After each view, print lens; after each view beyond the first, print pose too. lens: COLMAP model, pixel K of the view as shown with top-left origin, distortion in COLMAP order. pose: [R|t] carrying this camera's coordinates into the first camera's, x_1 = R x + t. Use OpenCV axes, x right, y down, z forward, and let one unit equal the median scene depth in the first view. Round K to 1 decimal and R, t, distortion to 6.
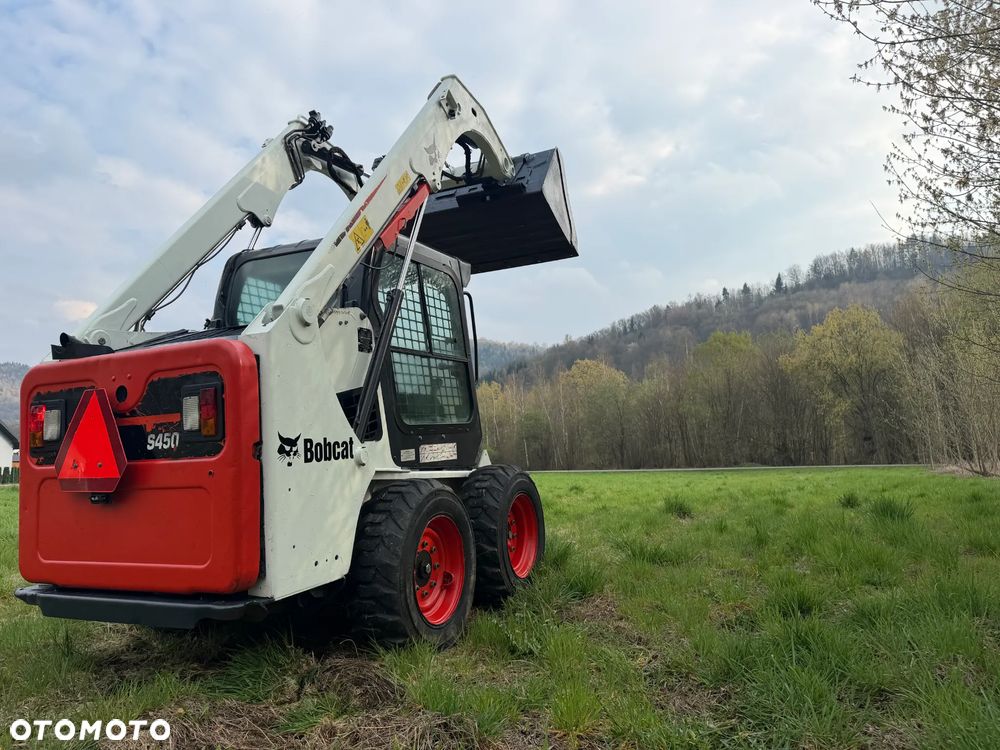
lens RADIAL K [[700.1, 0, 463.0], [0, 700.1, 378.6], [0, 0, 1]] dist [0.046688, -0.001204]
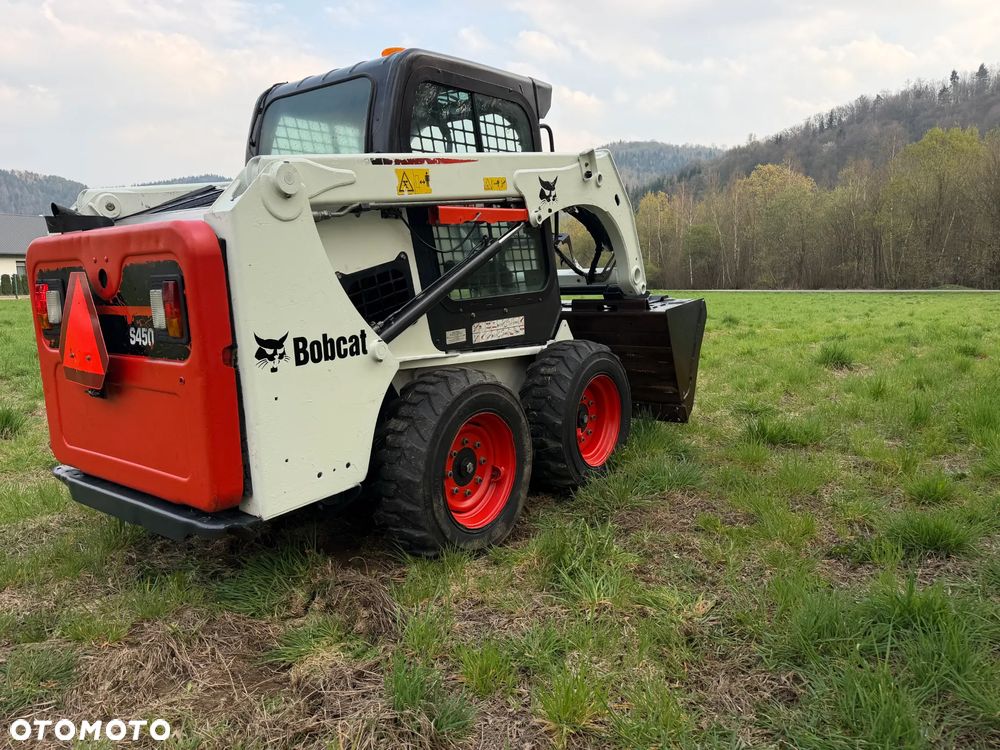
lens RADIAL K [[703.0, 0, 476.6], [0, 703.0, 373.5], [0, 0, 1]] dist [0.062559, -0.081091]
pose [[0.978804, 0.040597, -0.200737, 0.124373], [0.011604, 0.967589, 0.252264, -0.065418], [0.204473, -0.249246, 0.946608, 0.185486]]
